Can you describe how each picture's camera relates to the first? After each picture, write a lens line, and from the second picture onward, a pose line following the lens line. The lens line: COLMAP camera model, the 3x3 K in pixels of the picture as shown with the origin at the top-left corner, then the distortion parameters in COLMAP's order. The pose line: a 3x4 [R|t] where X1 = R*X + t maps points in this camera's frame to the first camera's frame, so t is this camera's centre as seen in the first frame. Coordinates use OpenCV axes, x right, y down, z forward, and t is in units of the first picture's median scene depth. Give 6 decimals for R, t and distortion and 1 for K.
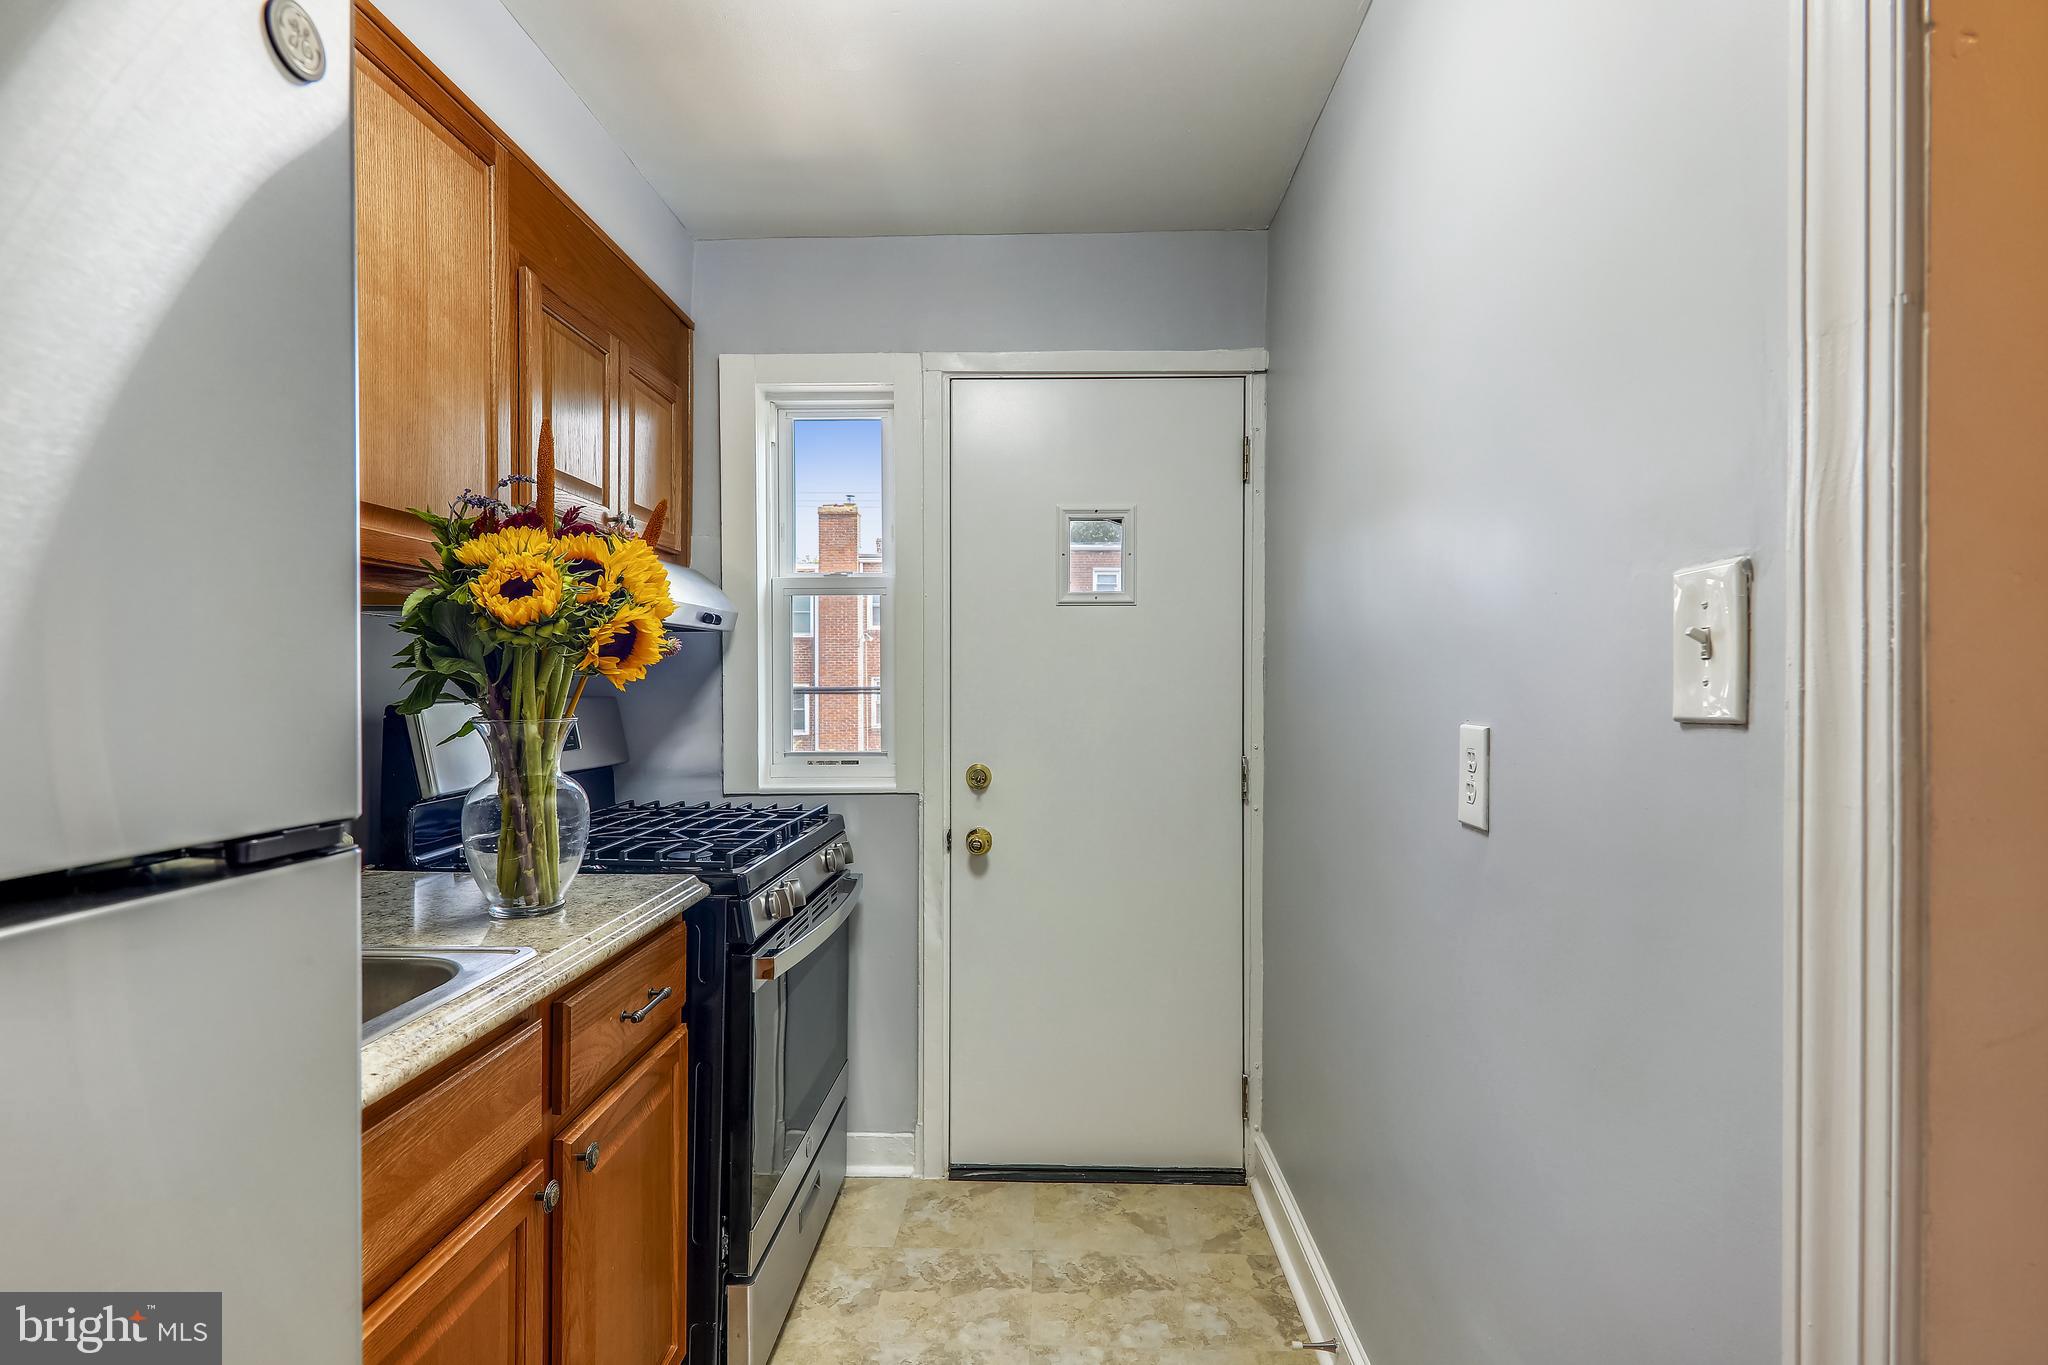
lens RADIAL K [[988.7, 0, 1022.7], [0, 988.7, 677.9], [0, 0, 1]] dist [0.024796, -0.005733]
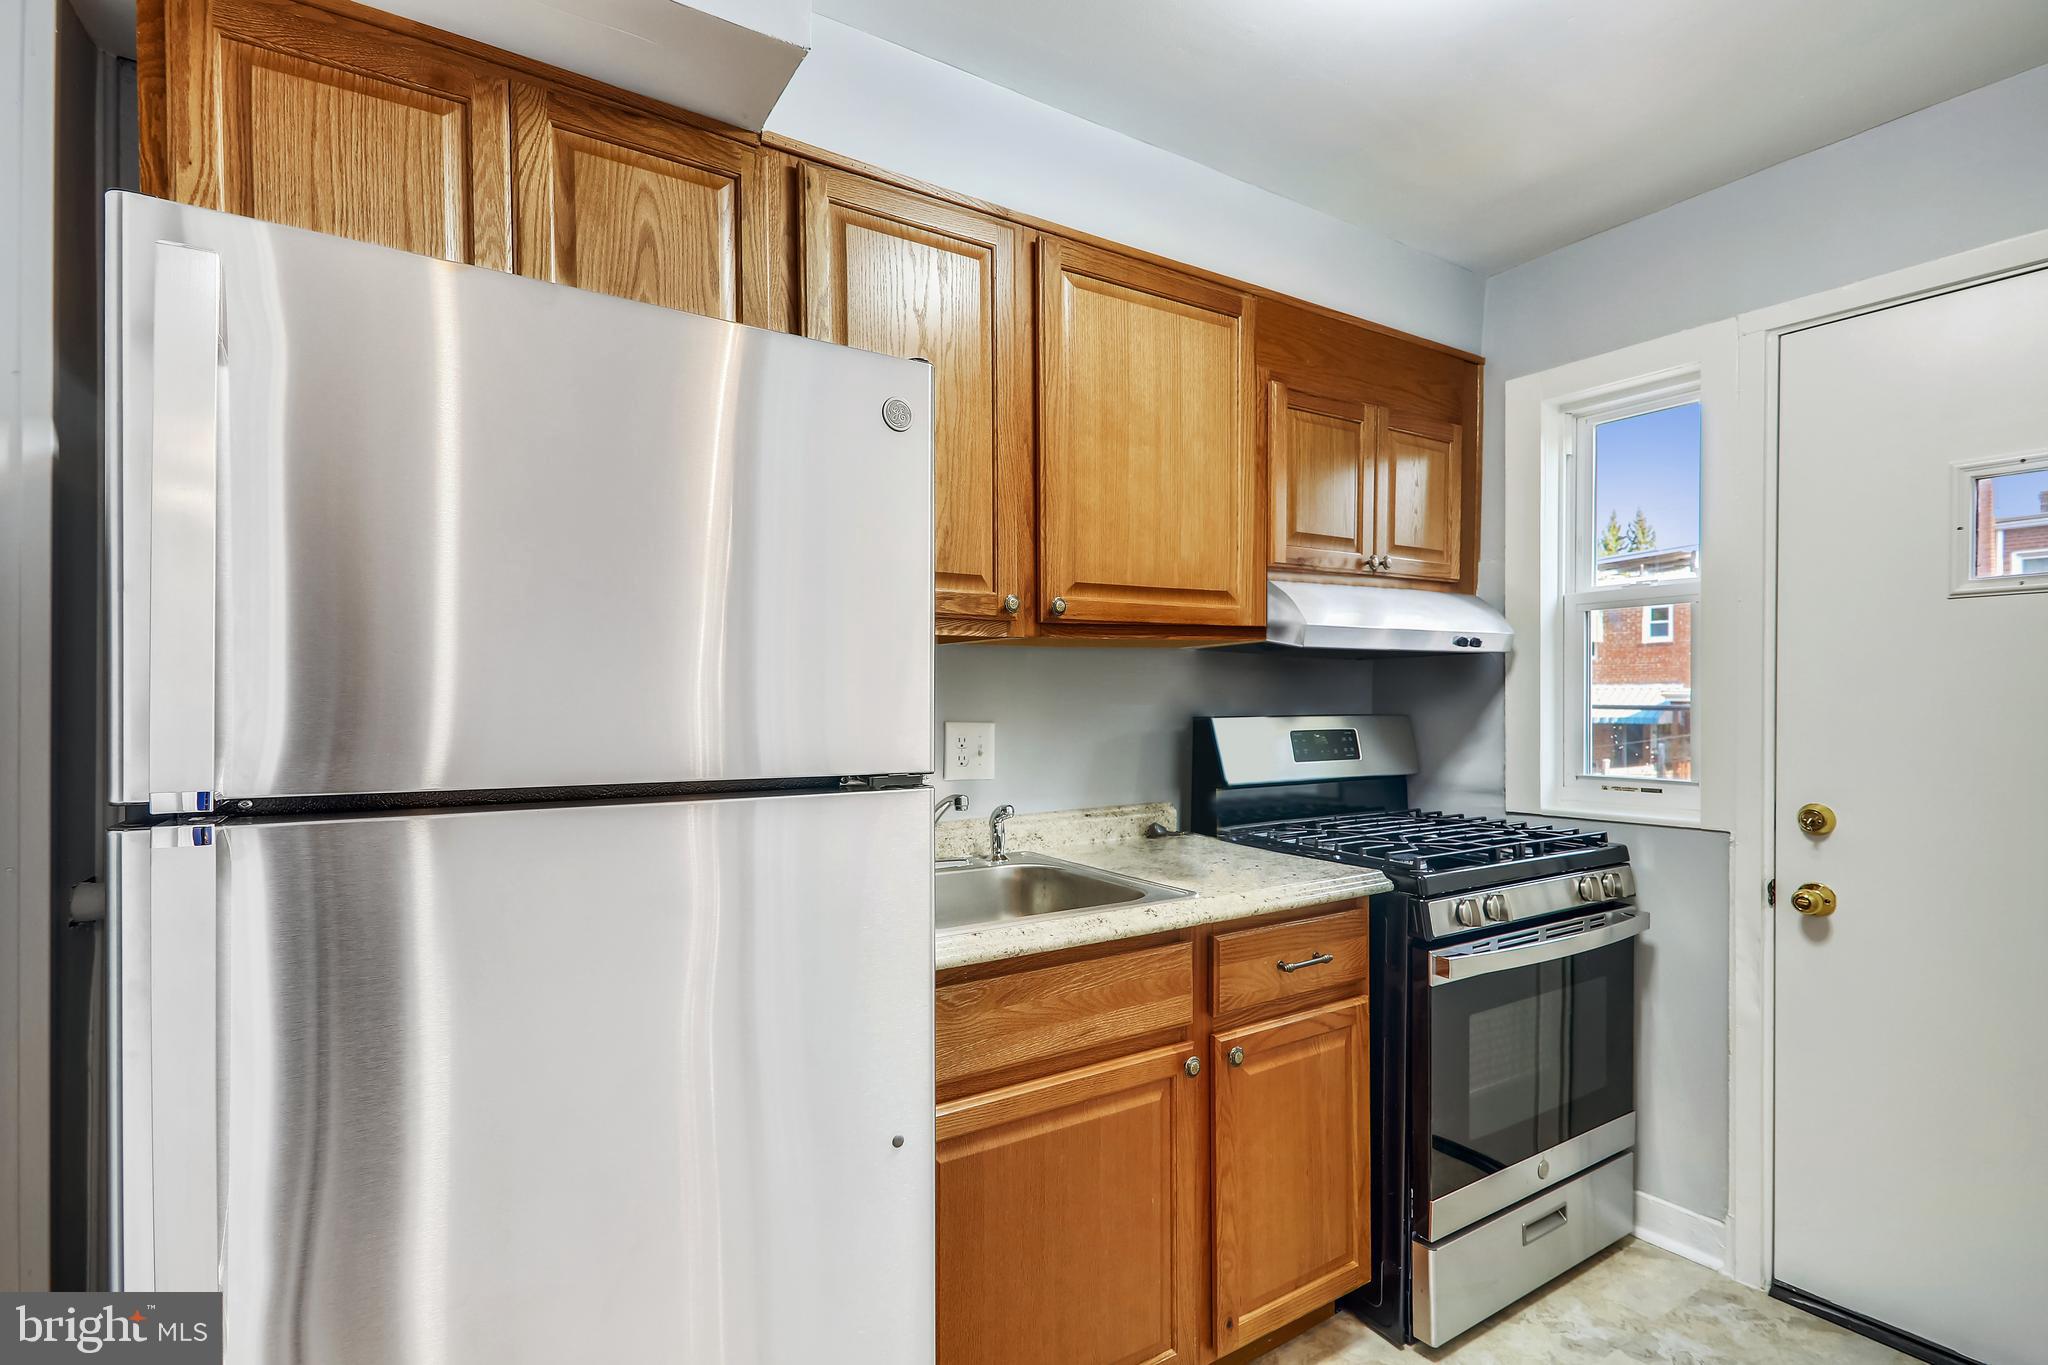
lens RADIAL K [[988.7, 0, 1011.6], [0, 988.7, 697.5], [0, 0, 1]] dist [0.024796, -0.005733]
pose [[0.577255, -0.005034, -0.816549, 0.263010], [0.006450, 0.999978, -0.001605, -0.002508], [0.816539, -0.004341, 0.577275, -0.010023]]
